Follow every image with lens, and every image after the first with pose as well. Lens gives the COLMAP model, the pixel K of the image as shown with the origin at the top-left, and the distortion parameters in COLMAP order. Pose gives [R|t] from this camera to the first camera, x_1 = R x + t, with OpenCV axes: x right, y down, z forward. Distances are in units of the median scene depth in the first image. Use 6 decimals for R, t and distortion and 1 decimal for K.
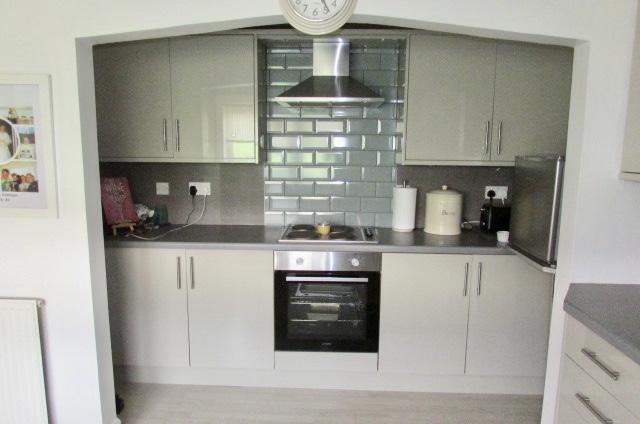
lens RADIAL K [[455.0, 0, 320.0], [0, 455.0, 212.0], [0, 0, 1]] dist [-0.032758, 0.008728]
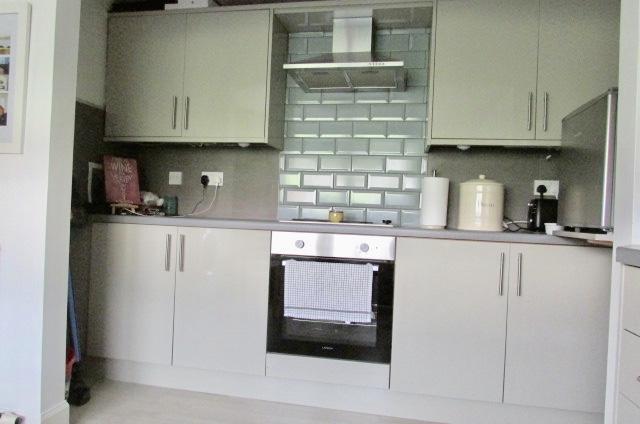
lens RADIAL K [[455.0, 0, 320.0], [0, 455.0, 212.0], [0, 0, 1]] dist [-0.032758, 0.008728]
pose [[0.987030, 0.030354, -0.157641, 0.119160], [-0.054078, 0.987438, -0.148463, 0.163451], [0.151154, 0.155063, 0.976273, 0.147631]]
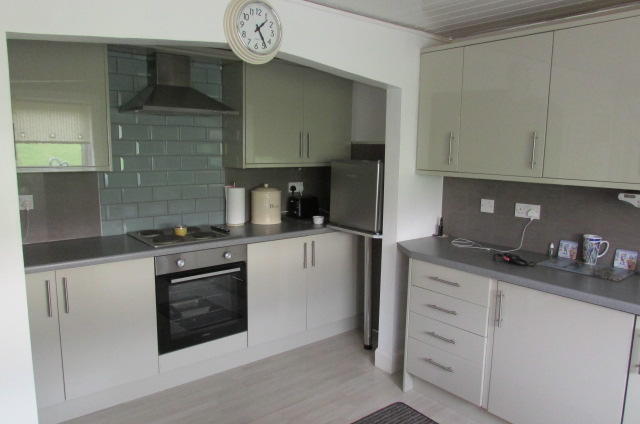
lens RADIAL K [[455.0, 0, 320.0], [0, 455.0, 212.0], [0, 0, 1]] dist [-0.032758, 0.008728]
pose [[0.750979, -0.092422, 0.653827, -0.447684], [0.087075, 0.995371, 0.040687, -0.022238], [-0.654560, 0.026377, 0.755550, -0.008496]]
